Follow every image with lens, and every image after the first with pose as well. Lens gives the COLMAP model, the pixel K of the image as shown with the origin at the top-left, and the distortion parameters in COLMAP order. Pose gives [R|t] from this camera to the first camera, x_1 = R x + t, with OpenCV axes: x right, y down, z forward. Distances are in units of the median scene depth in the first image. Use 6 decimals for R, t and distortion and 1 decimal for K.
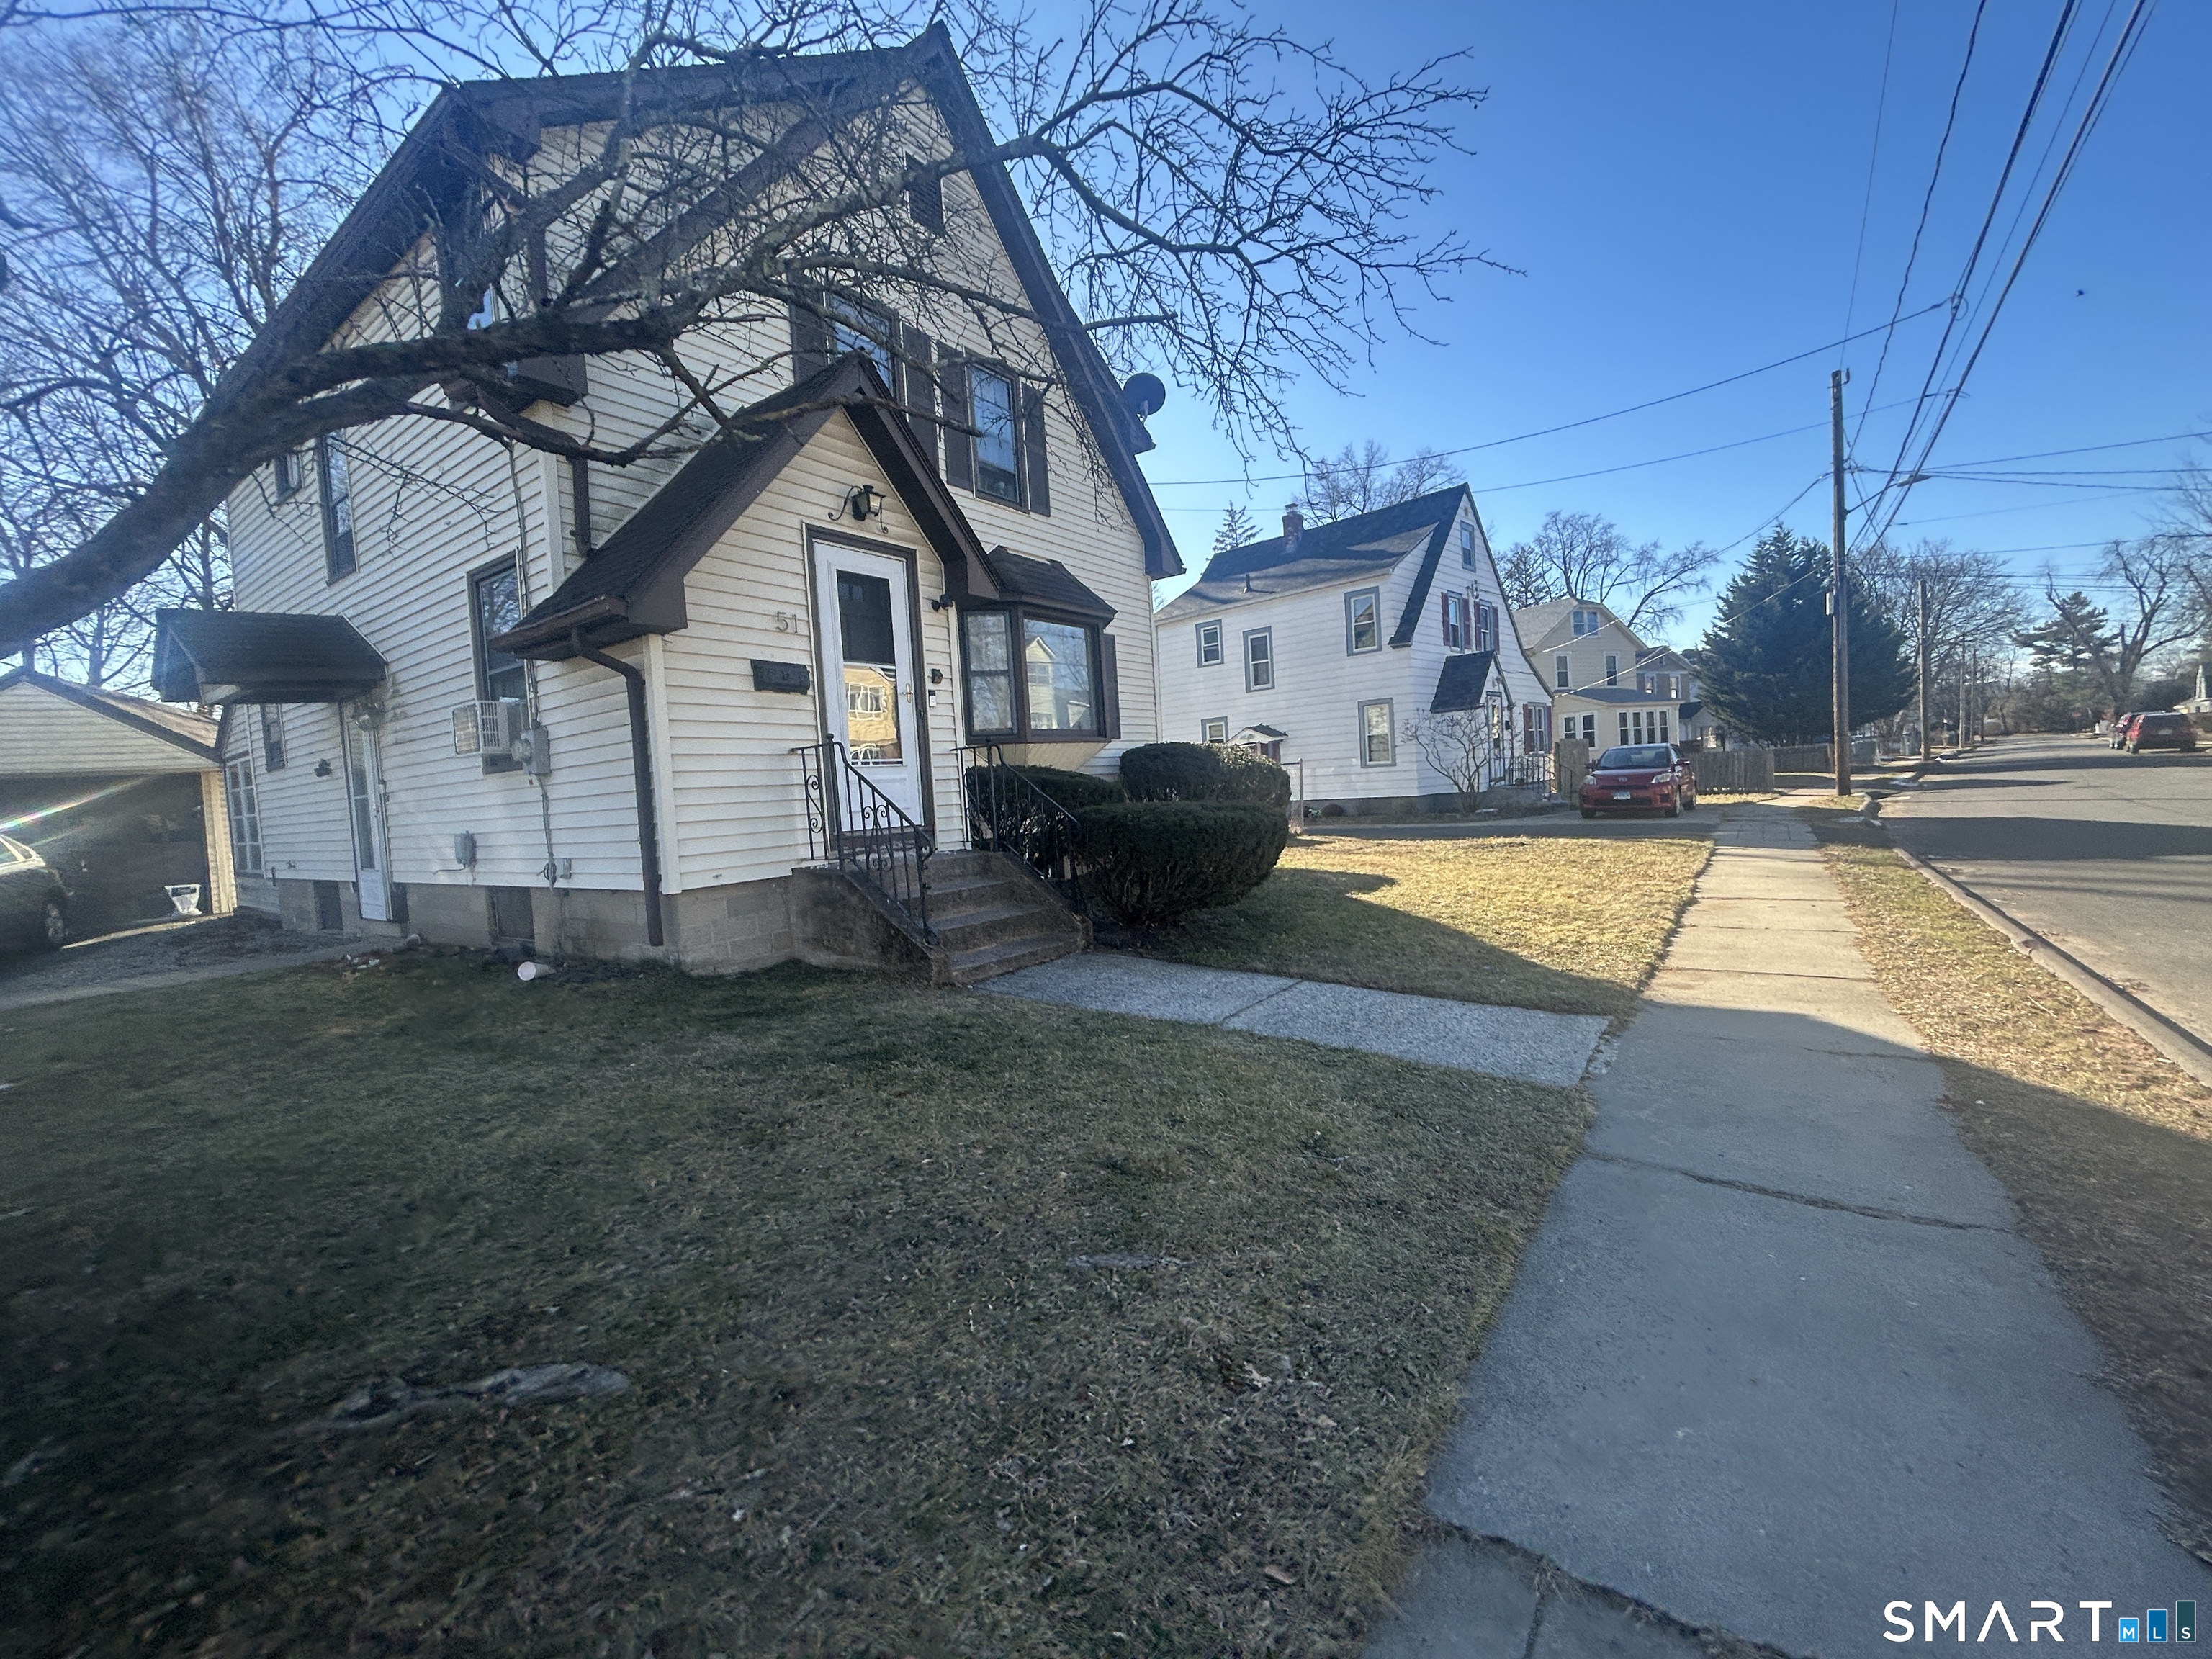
lens RADIAL K [[889.9, 0, 1088.1], [0, 889.9, 835.3], [0, 0, 1]] dist [-0.001423, 0.000690]
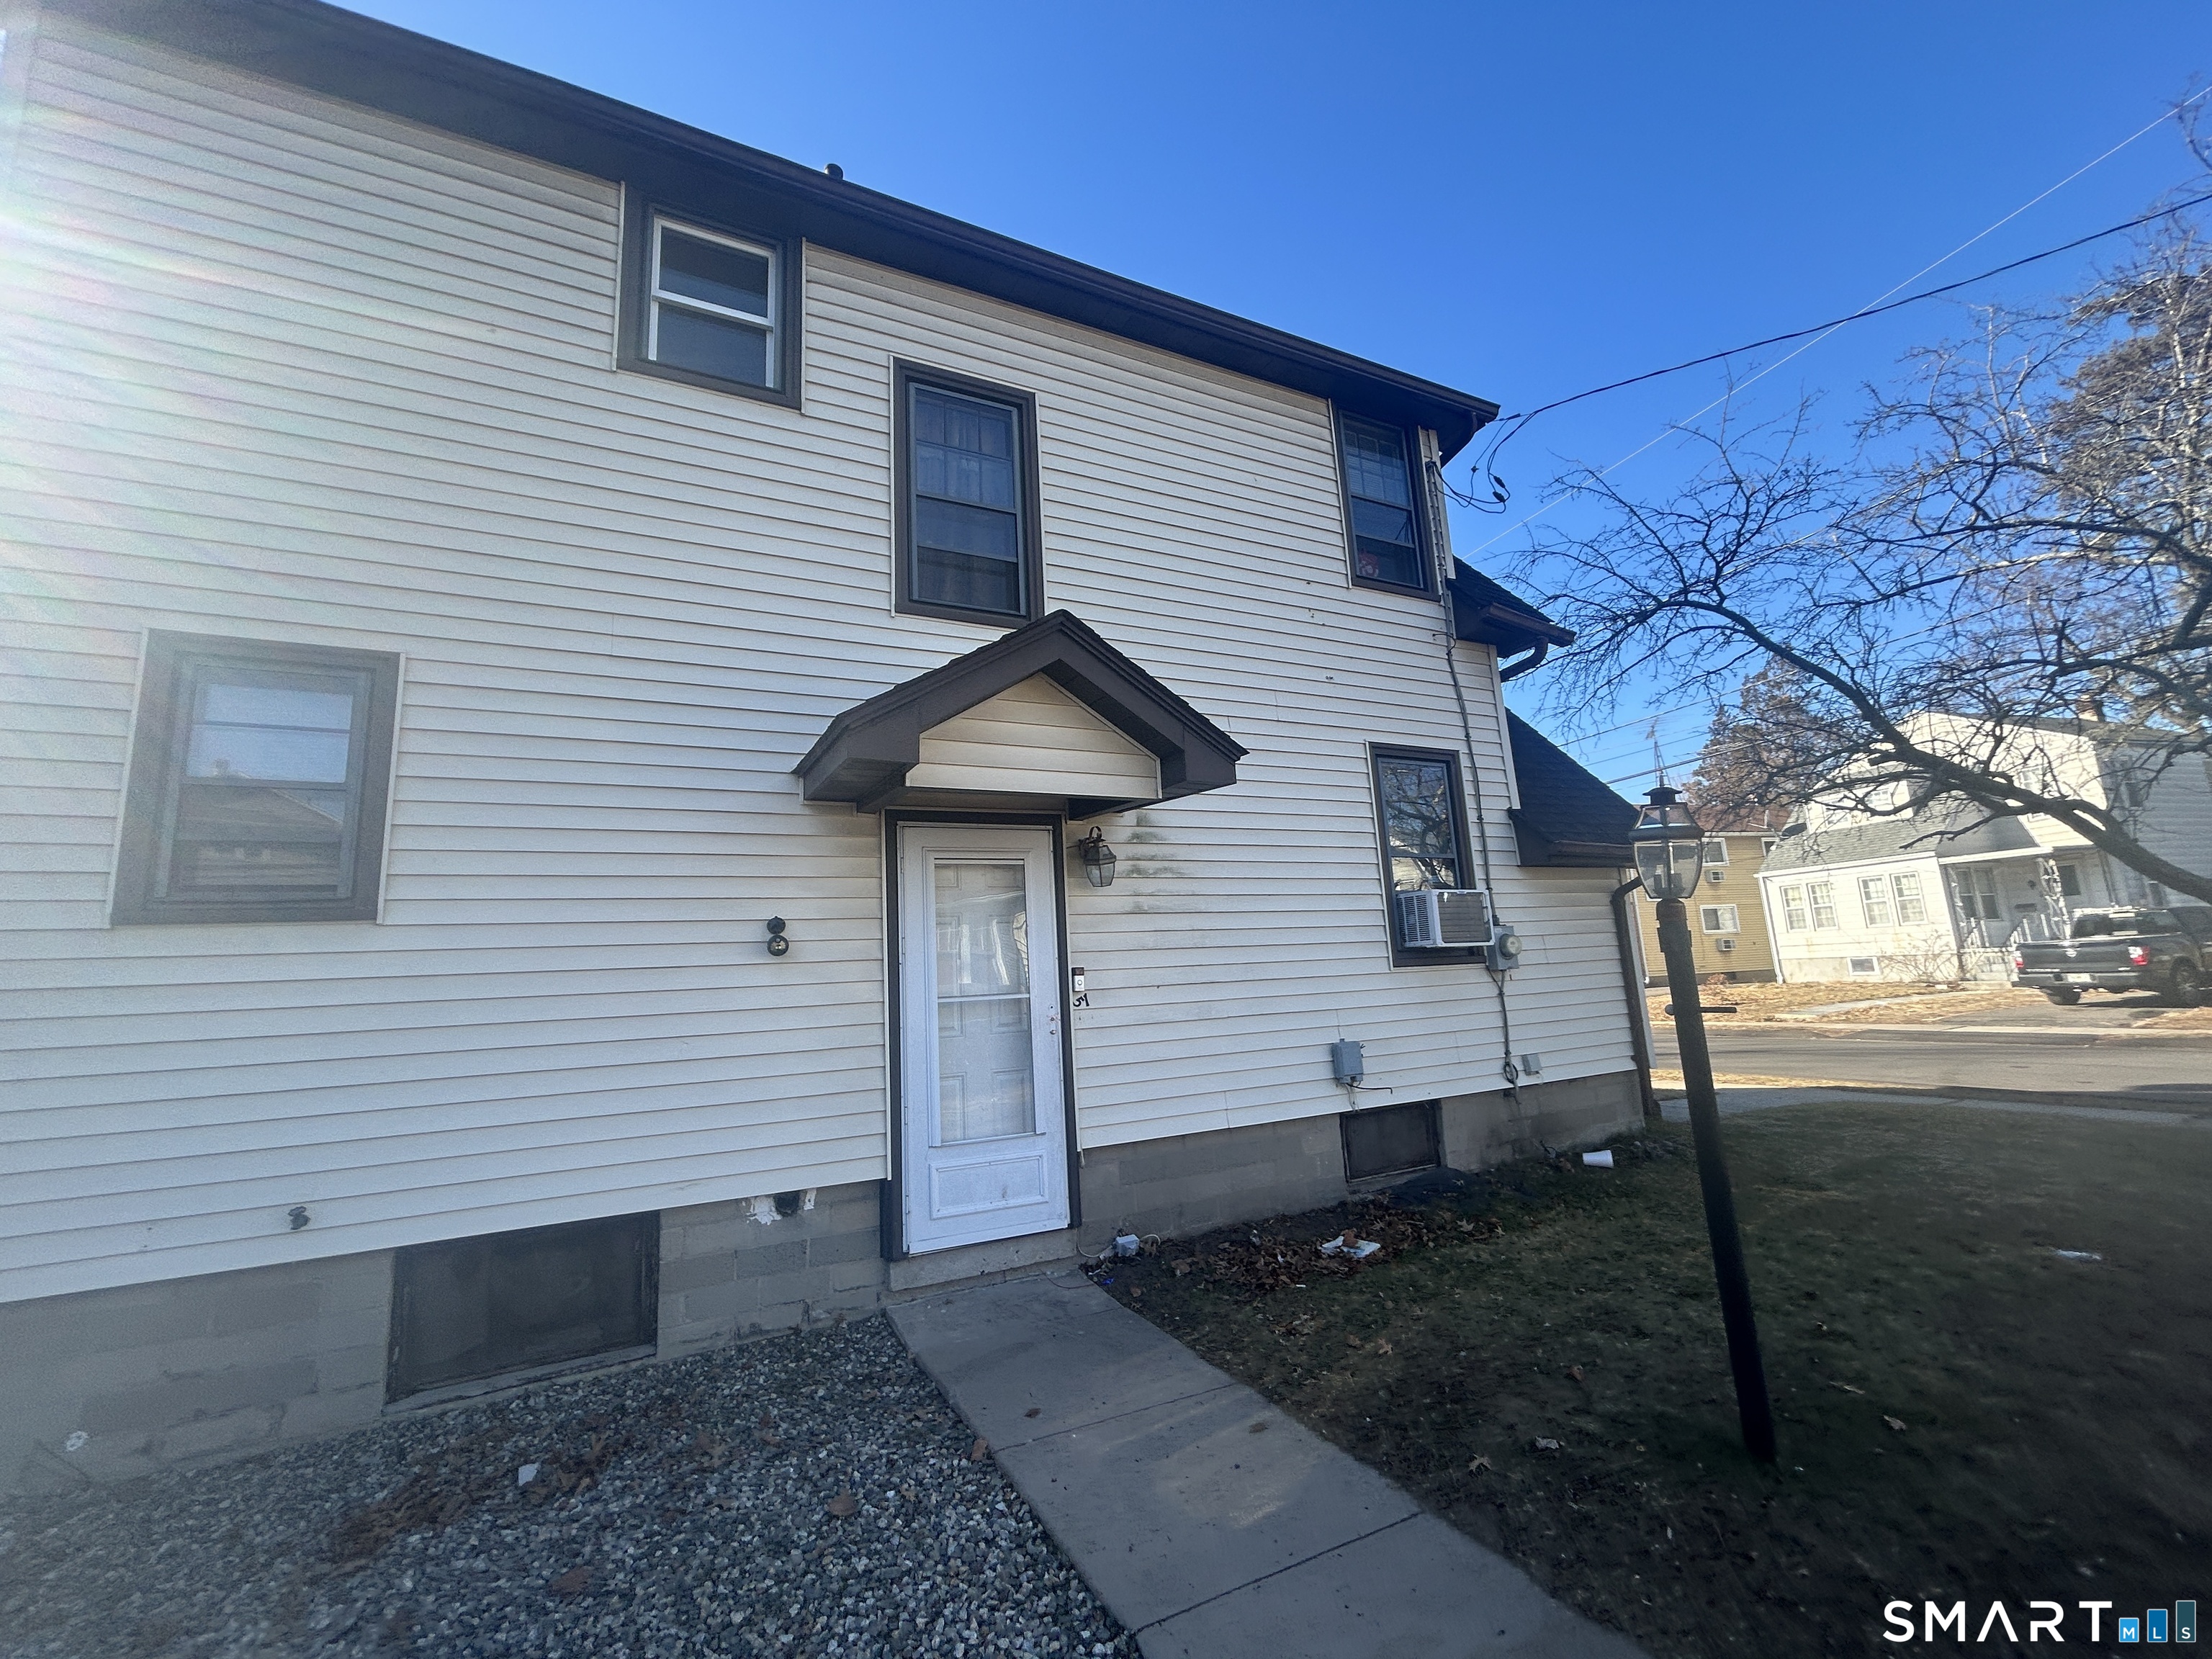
lens RADIAL K [[909.9, 0, 1099.2], [0, 909.9, 822.4], [0, 0, 1]] dist [0.000381, 0.000513]
pose [[0.453130, 0.193036, 0.870293, -1.225854], [0.071843, 0.965190, -0.251491, -0.002308], [-0.888545, 0.176483, 0.423488, 0.652201]]
